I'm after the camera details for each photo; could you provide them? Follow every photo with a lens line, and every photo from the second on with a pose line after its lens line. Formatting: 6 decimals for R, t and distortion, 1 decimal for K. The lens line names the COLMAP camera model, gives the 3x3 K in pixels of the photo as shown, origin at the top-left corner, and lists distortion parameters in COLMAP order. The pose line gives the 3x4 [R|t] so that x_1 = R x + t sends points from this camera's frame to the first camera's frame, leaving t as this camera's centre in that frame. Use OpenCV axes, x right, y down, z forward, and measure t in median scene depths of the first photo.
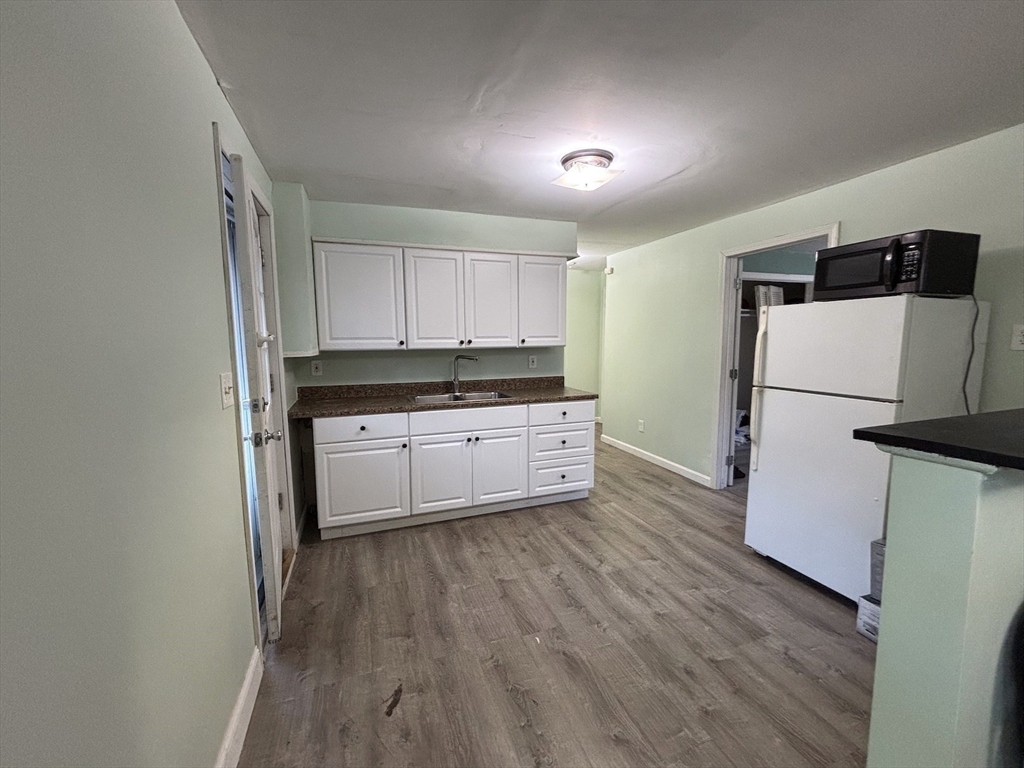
lens RADIAL K [[413.7, 0, 512.7], [0, 413.7, 384.8], [0, 0, 1]] dist [-0.000514, -0.000421]
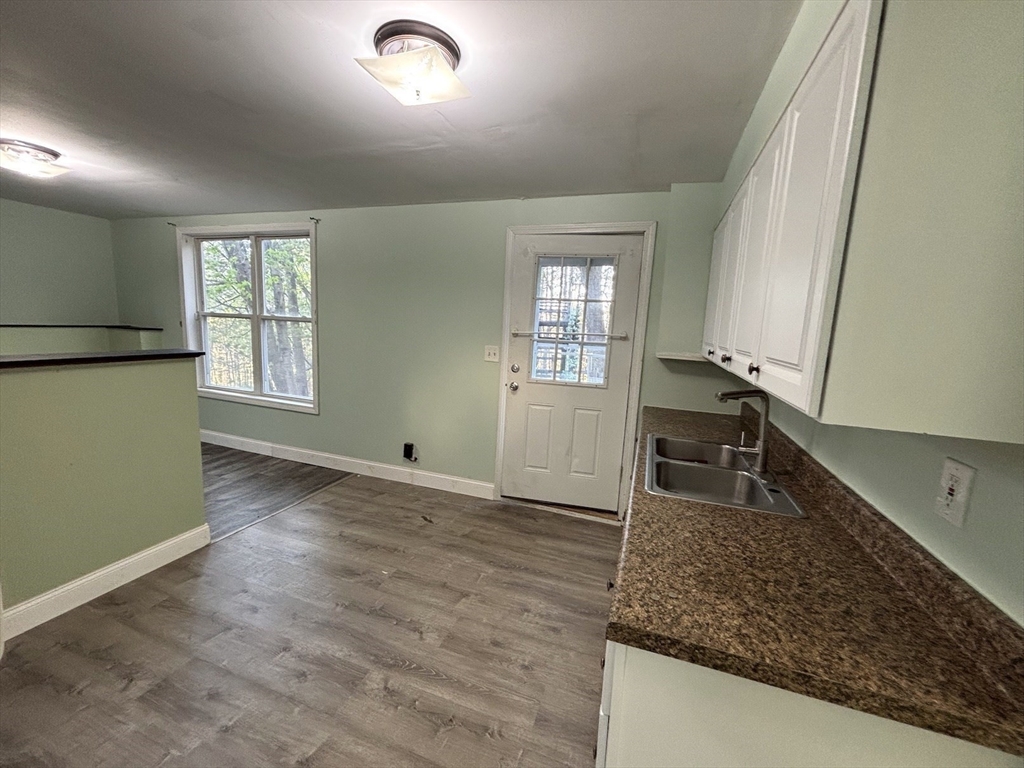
lens RADIAL K [[413.7, 0, 495.2], [0, 413.7, 377.9], [0, 0, 1]] dist [-0.000514, -0.000421]
pose [[-0.654722, 0.080249, -0.751598, 0.594177], [-0.134357, 0.966158, 0.220197, -0.211583], [0.743833, 0.245150, -0.621783, 1.531574]]
